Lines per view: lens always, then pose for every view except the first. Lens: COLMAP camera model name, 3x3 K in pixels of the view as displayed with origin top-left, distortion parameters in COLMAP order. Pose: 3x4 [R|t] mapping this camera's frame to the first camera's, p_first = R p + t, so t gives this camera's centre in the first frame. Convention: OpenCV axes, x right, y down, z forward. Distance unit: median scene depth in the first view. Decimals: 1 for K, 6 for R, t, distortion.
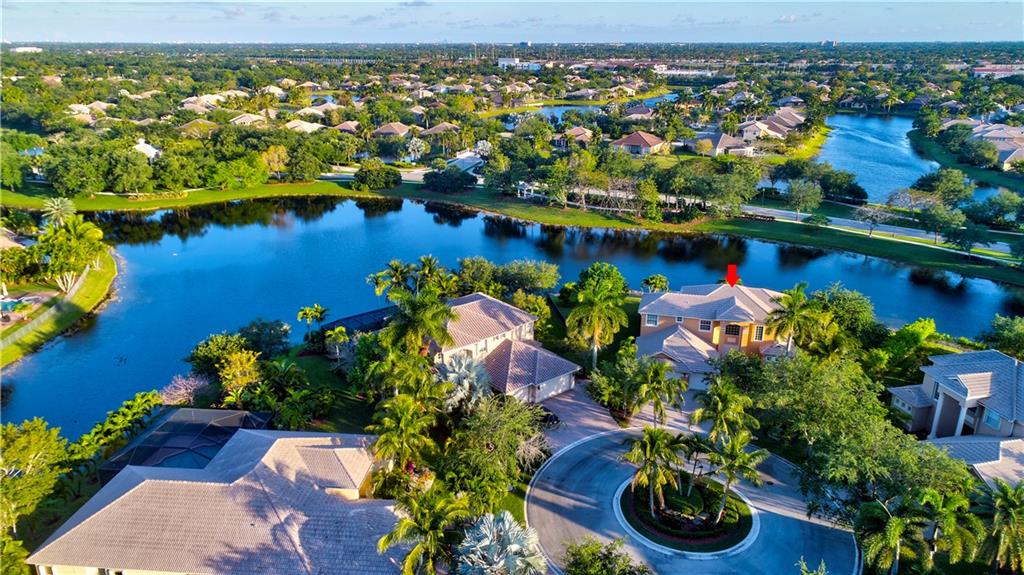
lens RADIAL K [[710.6, 0, 511.6], [0, 710.6, 289.7], [0, 0, 1]] dist [0.013426, 0.002707]
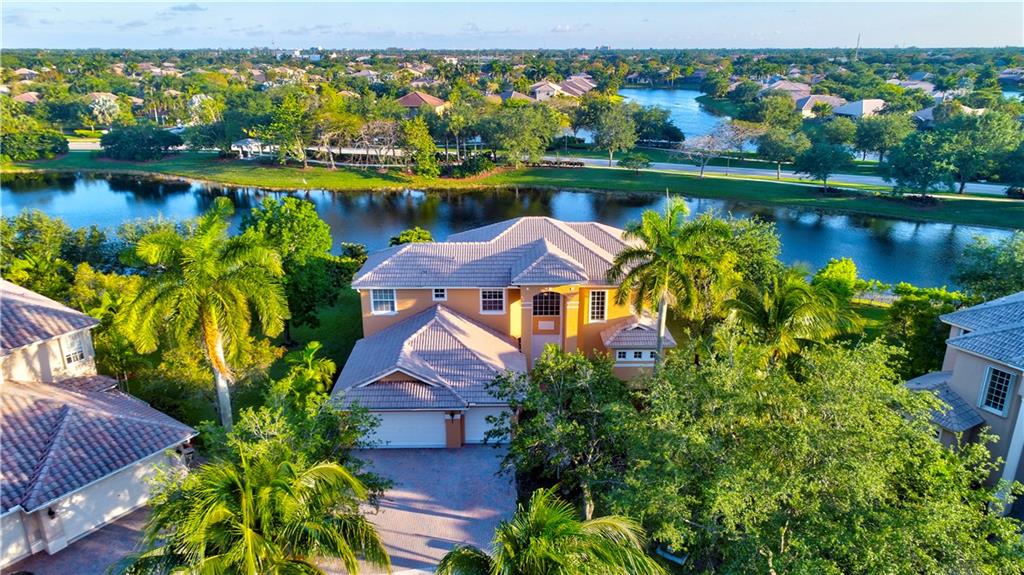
lens RADIAL K [[710.6, 0, 514.0], [0, 710.6, 284.3], [0, 0, 1]] dist [0.013426, 0.002707]
pose [[0.961674, -0.089063, 0.259327, 0.145806], [0.091960, 0.995762, 0.000965, 0.035672], [-0.258314, 0.022919, 0.965789, 0.475603]]
